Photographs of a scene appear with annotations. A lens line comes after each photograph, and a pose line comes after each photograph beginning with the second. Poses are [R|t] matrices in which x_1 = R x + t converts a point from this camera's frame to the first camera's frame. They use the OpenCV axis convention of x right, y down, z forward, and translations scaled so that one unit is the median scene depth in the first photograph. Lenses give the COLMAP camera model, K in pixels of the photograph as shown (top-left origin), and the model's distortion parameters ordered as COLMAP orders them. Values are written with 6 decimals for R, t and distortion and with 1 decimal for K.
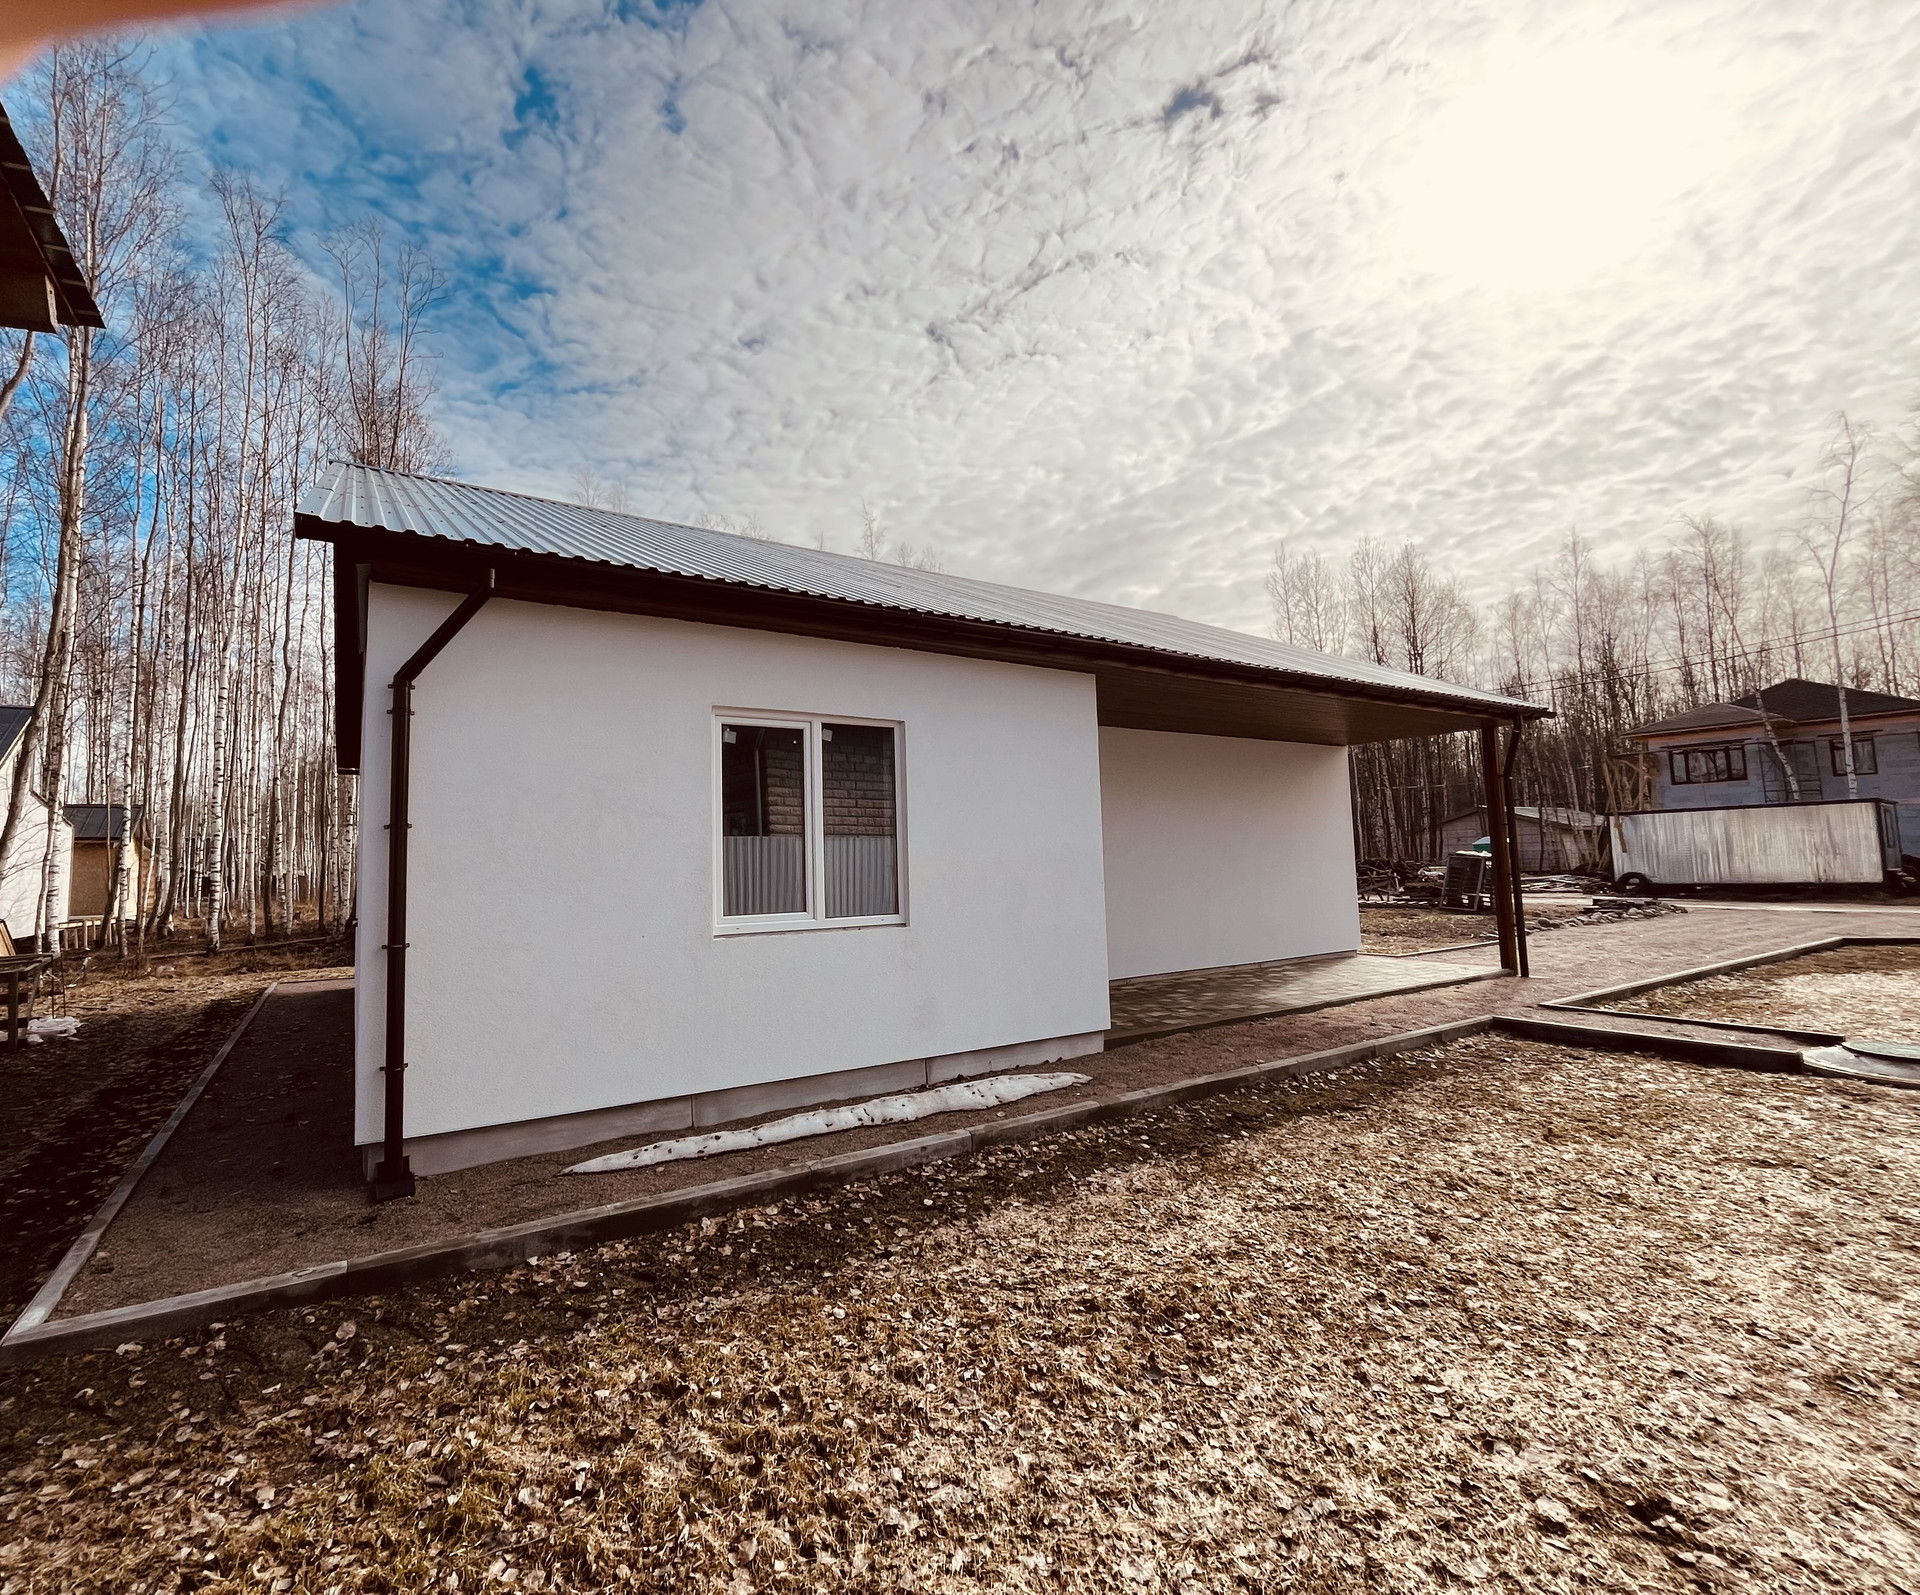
lens RADIAL K [[913.7, 0, 947.8], [0, 913.7, 790.5], [0, 0, 1]] dist [-0.006090, -0.000767]
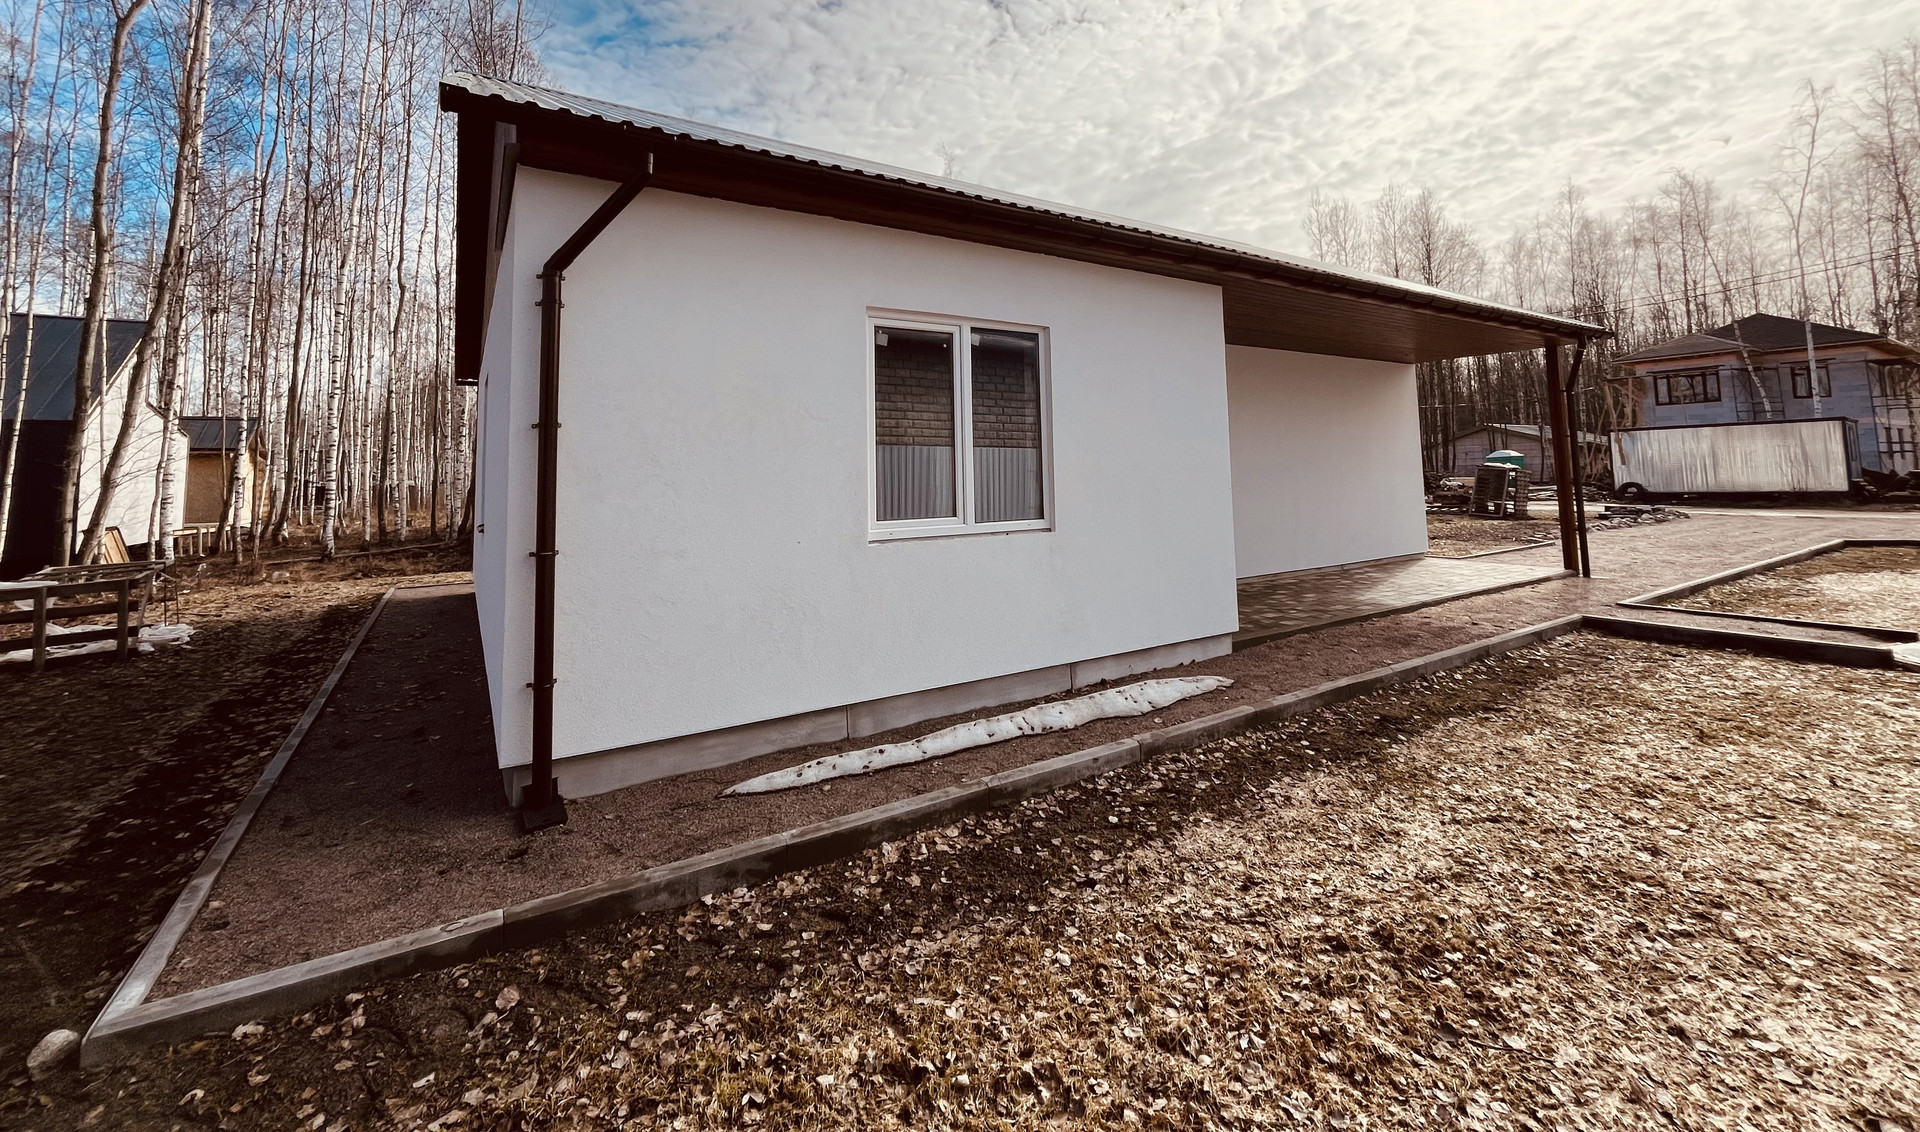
lens RADIAL K [[814.2, 0, 1032.8], [0, 814.2, 408.5], [0, 0, 1]] dist [-0.006593, 0.000172]
pose [[0.999213, 0.003843, 0.039473, -0.095436], [-0.003736, 0.999989, -0.002782, 0.015502], [-0.039483, 0.002632, 0.999217, 0.101873]]
